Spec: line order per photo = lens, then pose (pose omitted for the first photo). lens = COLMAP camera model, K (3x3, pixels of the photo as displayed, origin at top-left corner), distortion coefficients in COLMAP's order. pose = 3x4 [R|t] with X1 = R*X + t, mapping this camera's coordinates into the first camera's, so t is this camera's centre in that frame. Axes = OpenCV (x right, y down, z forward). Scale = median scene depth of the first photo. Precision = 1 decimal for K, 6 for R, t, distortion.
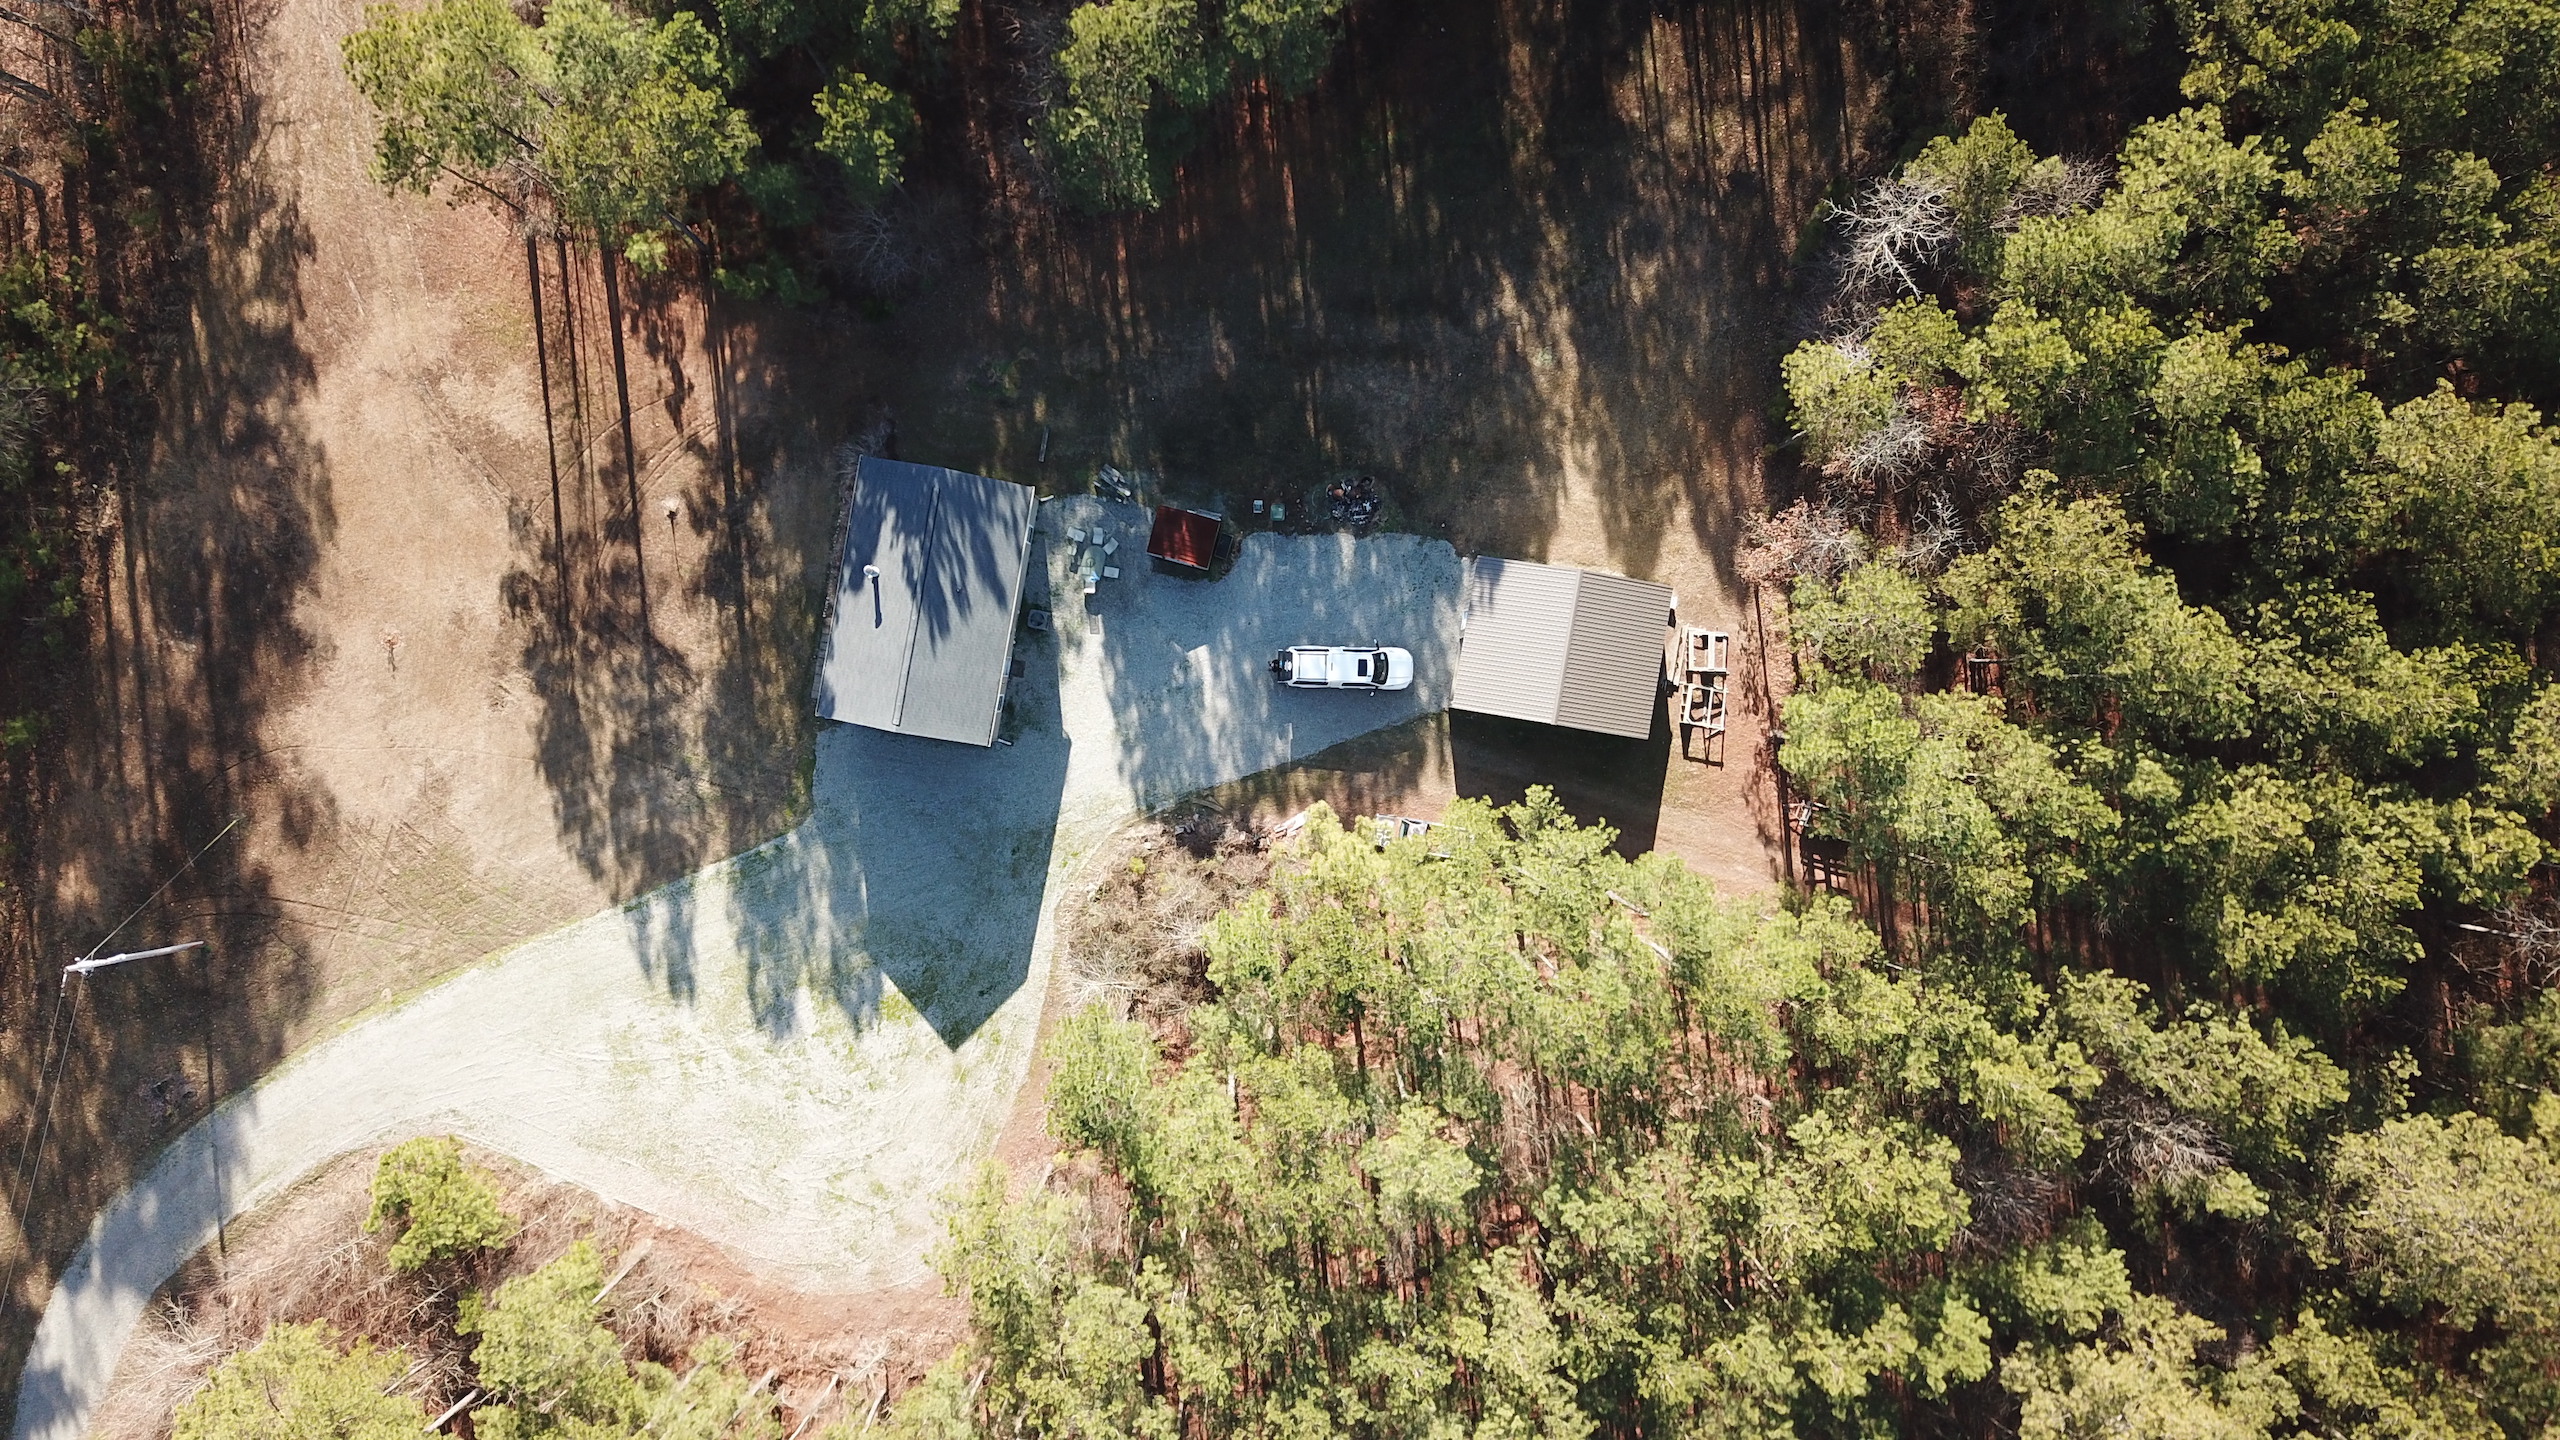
lens RADIAL K [[2017.0, 0, 1263.6], [0, 2017.0, 743.0], [0, 0, 1]] dist [0.003080, 0.003066]
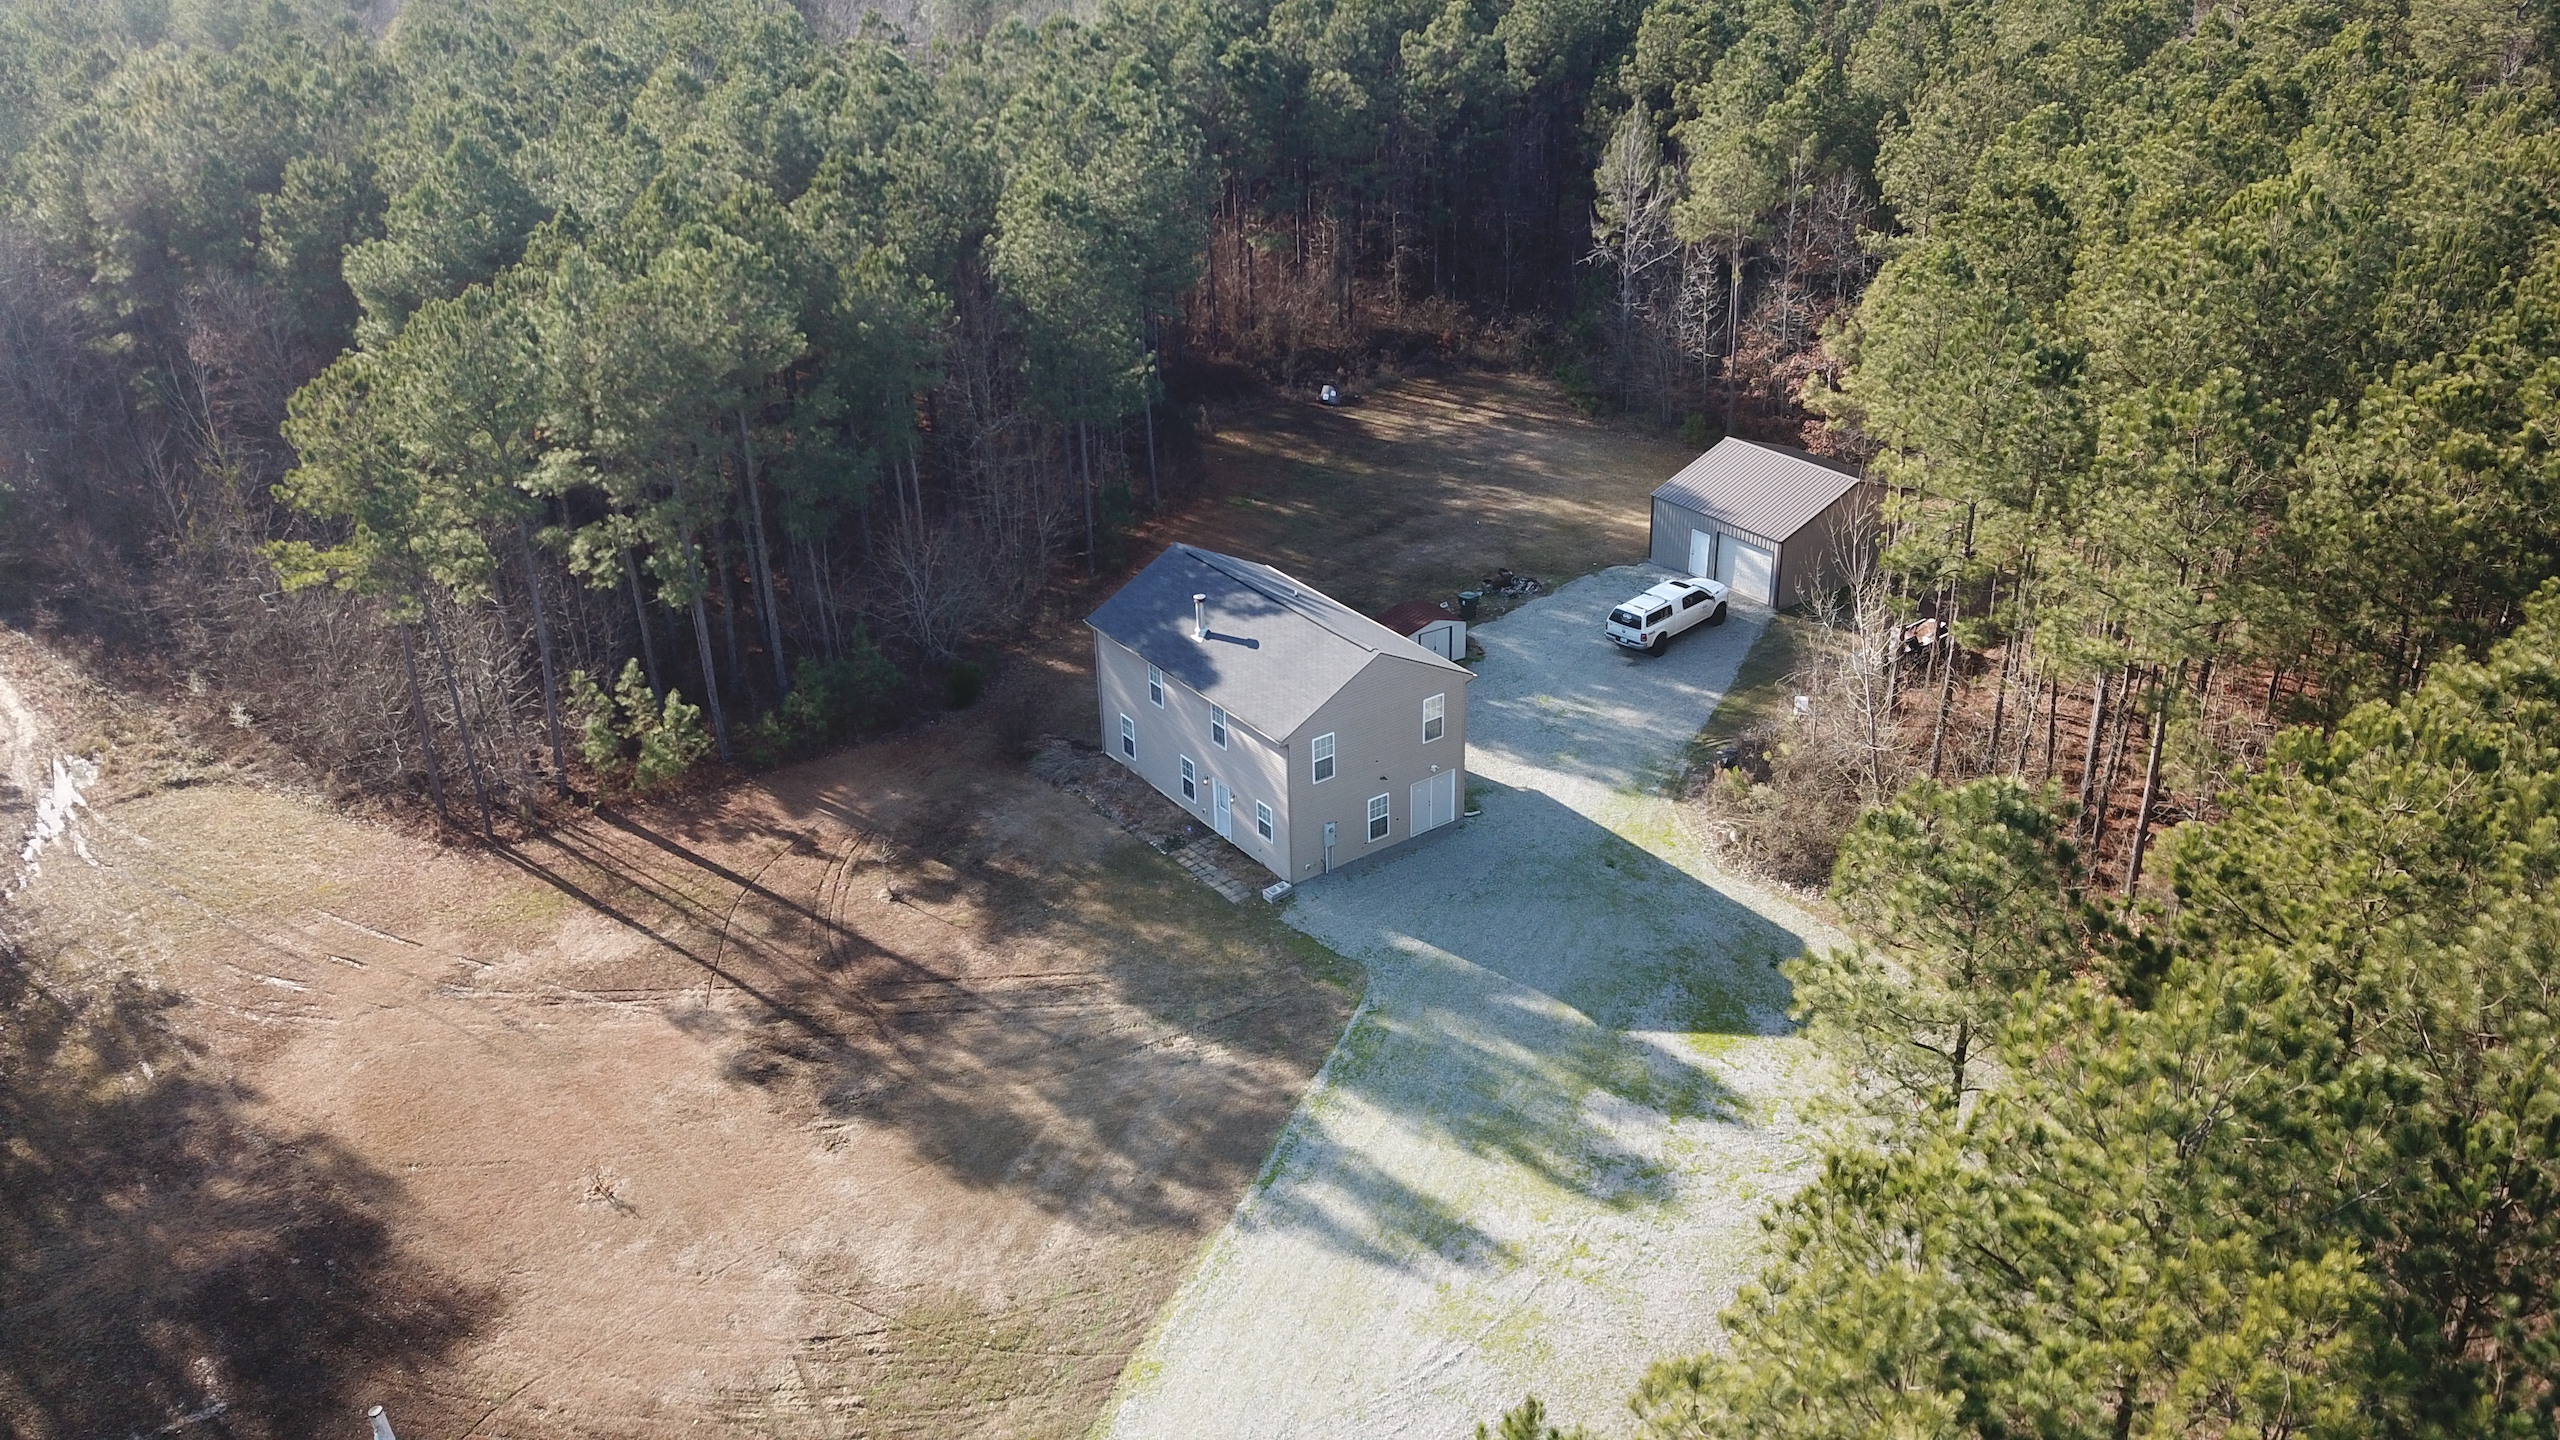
lens RADIAL K [[2017.0, 0, 1288.9], [0, 2017.0, 717.2], [0, 0, 1]] dist [0.003080, 0.003066]
pose [[0.692495, -0.333626, 0.639644, -0.602751], [0.718366, 0.237362, -0.653919, 0.391535], [0.066337, 0.912334, 0.404037, 0.688132]]
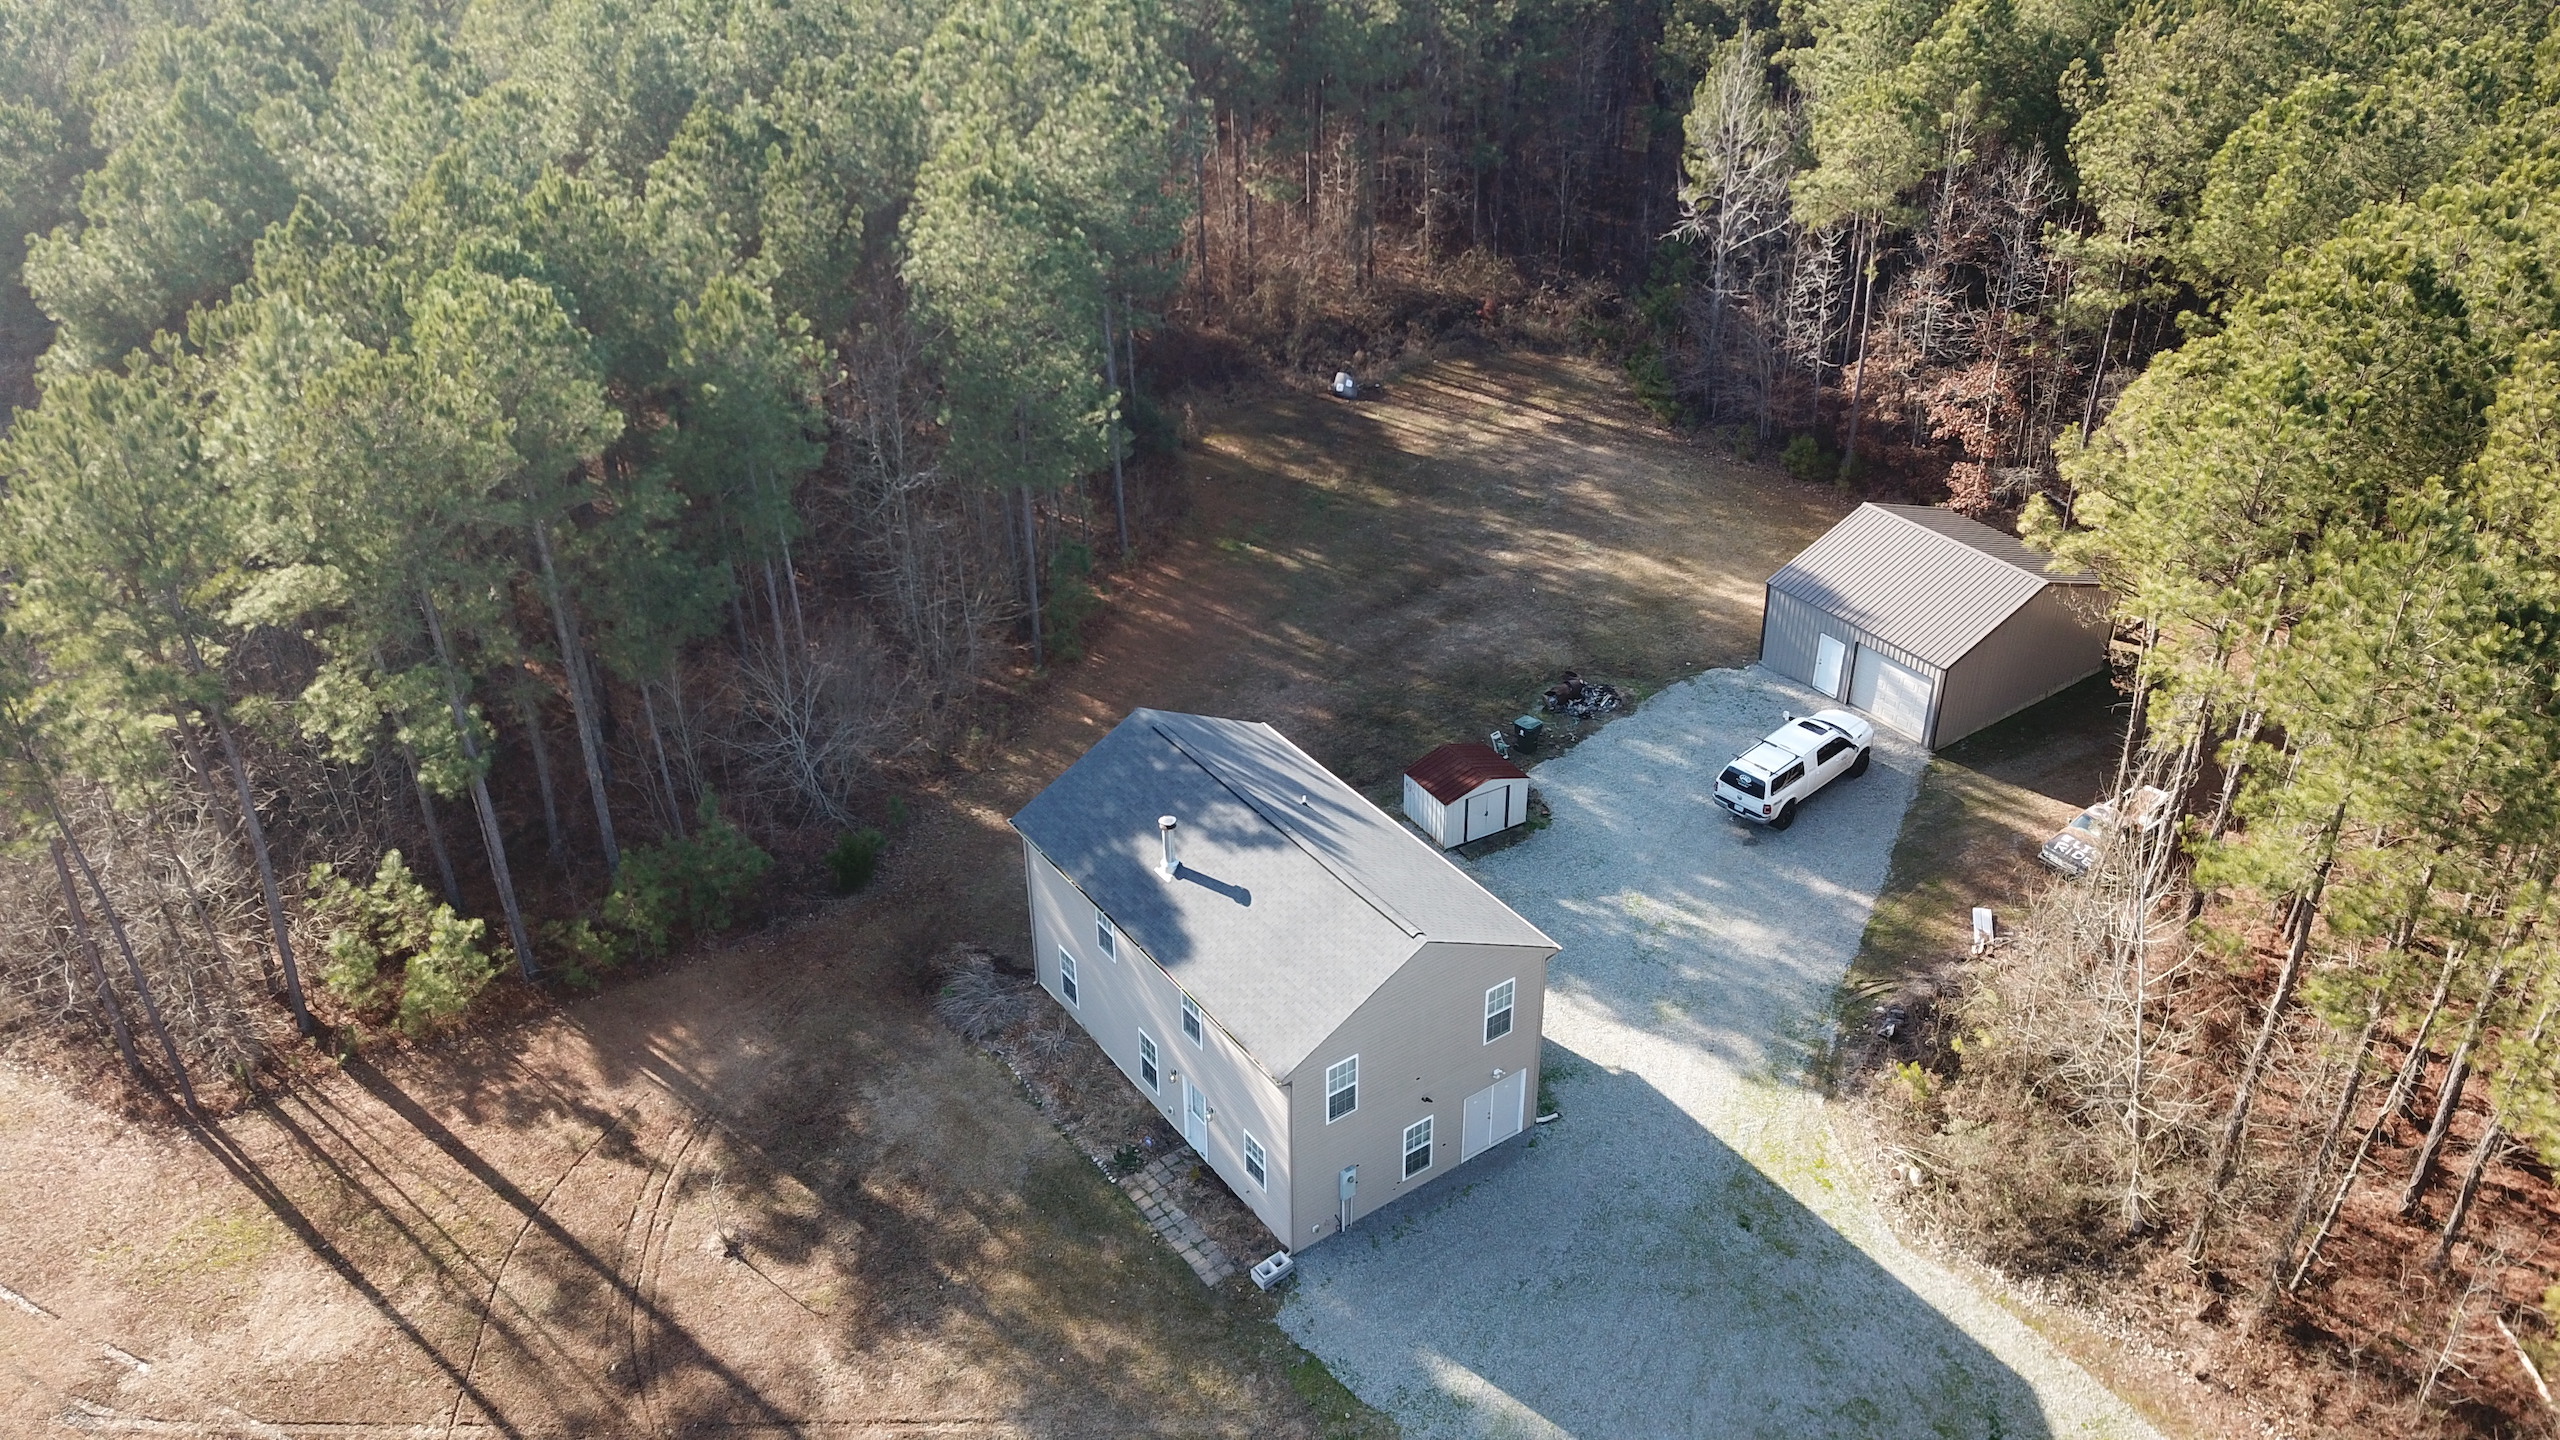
lens RADIAL K [[2017.0, 0, 1289.1], [0, 2017.0, 728.2], [0, 0, 1]] dist [0.003080, 0.003066]
pose [[0.696339, -0.375997, 0.611341, -0.441556], [0.715845, 0.302440, -0.629361, 0.233026], [0.051744, 0.875875, 0.479756, 0.676314]]
